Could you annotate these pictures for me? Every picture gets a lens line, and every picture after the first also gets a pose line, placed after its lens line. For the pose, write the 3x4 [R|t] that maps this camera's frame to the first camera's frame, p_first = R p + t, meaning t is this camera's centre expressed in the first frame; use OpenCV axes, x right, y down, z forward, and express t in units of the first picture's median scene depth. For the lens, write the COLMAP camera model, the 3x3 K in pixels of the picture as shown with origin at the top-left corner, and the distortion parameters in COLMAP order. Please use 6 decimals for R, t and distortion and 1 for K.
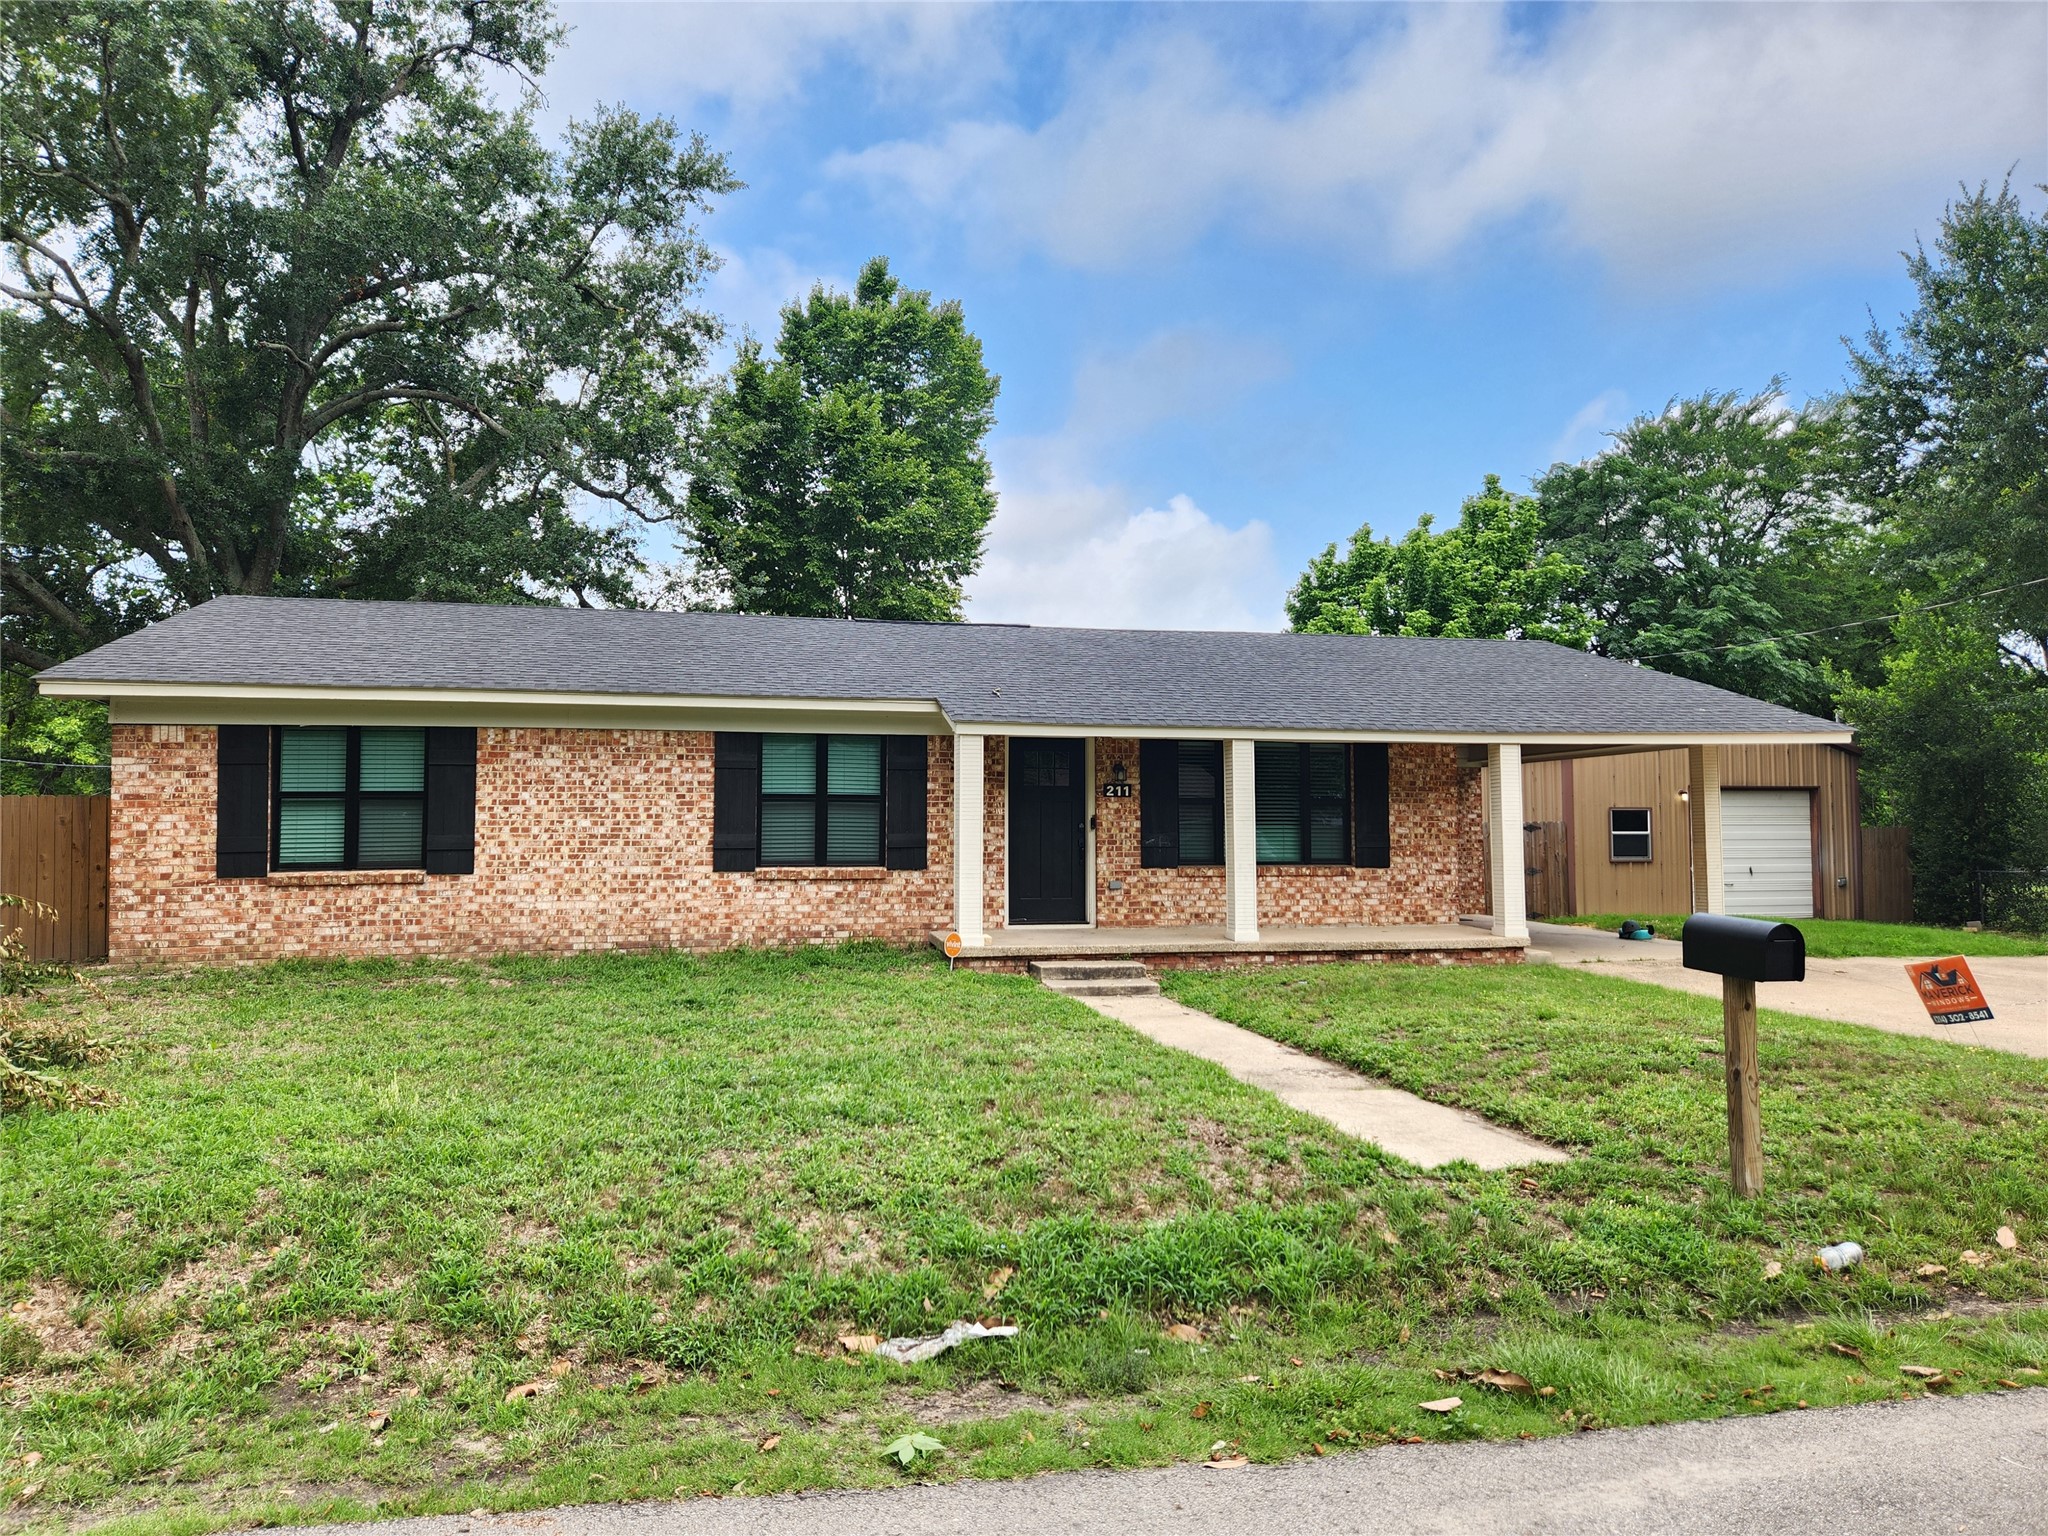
lens RADIAL K [[1364.7, 0, 1033.1], [0, 1364.7, 758.9], [0, 0, 1]] dist [0.073518, -0.000698]
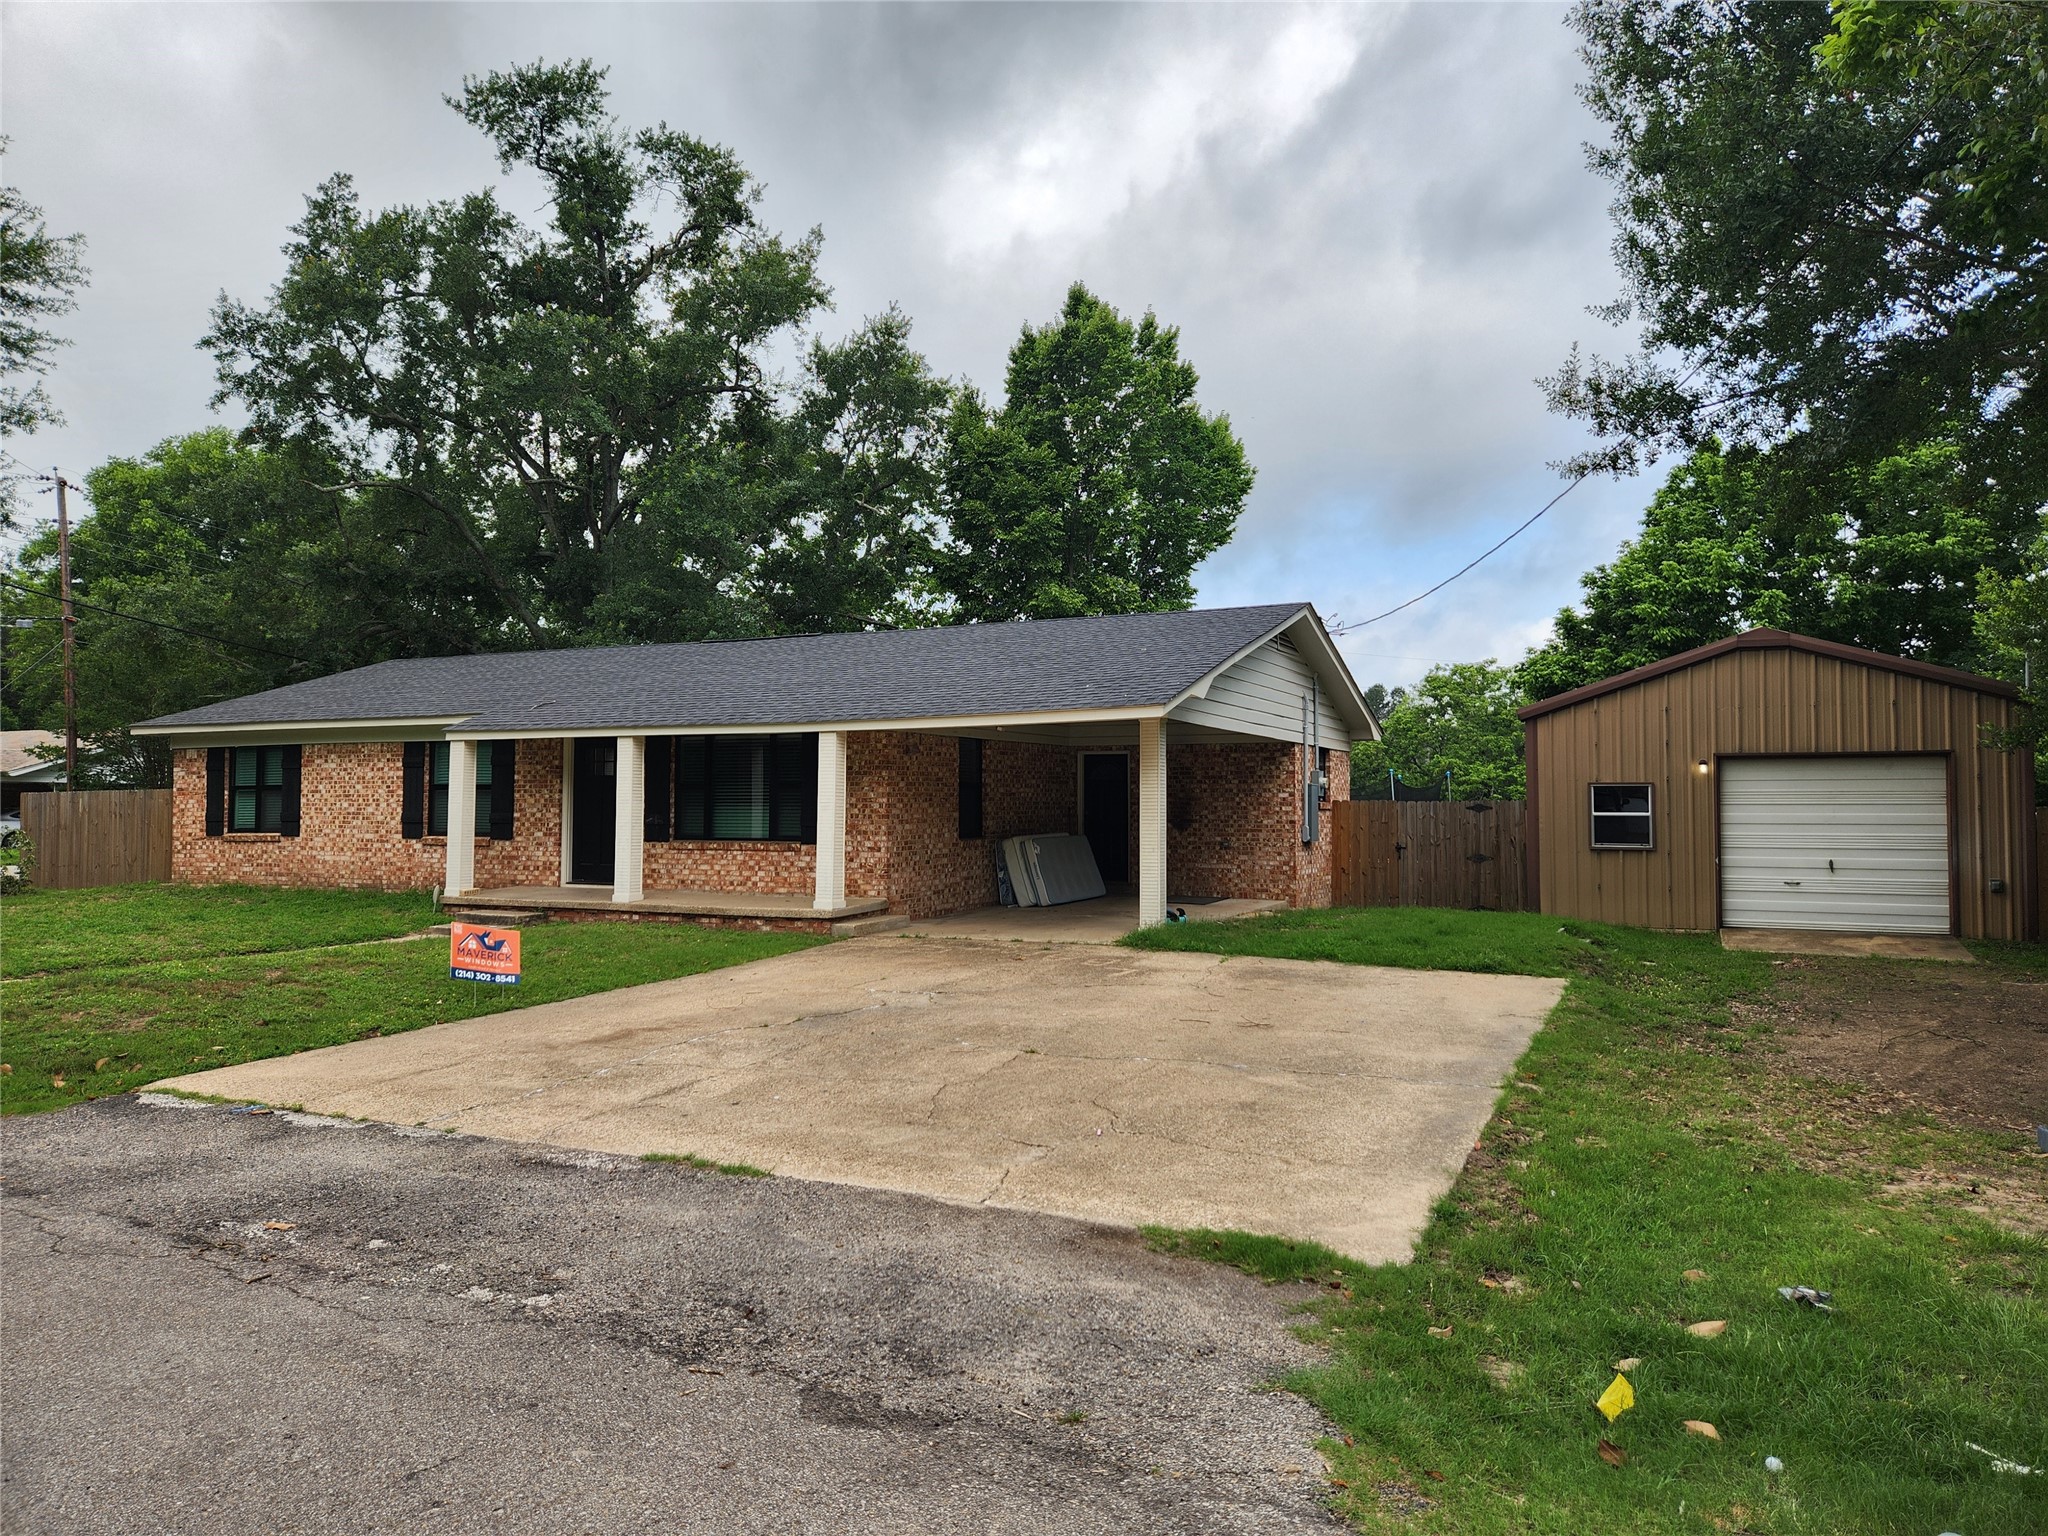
lens RADIAL K [[1364.7, 0, 1032.4], [0, 1364.7, 770.7], [0, 0, 1]] dist [0.073518, -0.000698]
pose [[0.771927, -0.014300, -0.635551, 1.200999], [0.031825, 0.999363, 0.016168, 0.007706], [0.634915, -0.032707, 0.771890, 0.283558]]
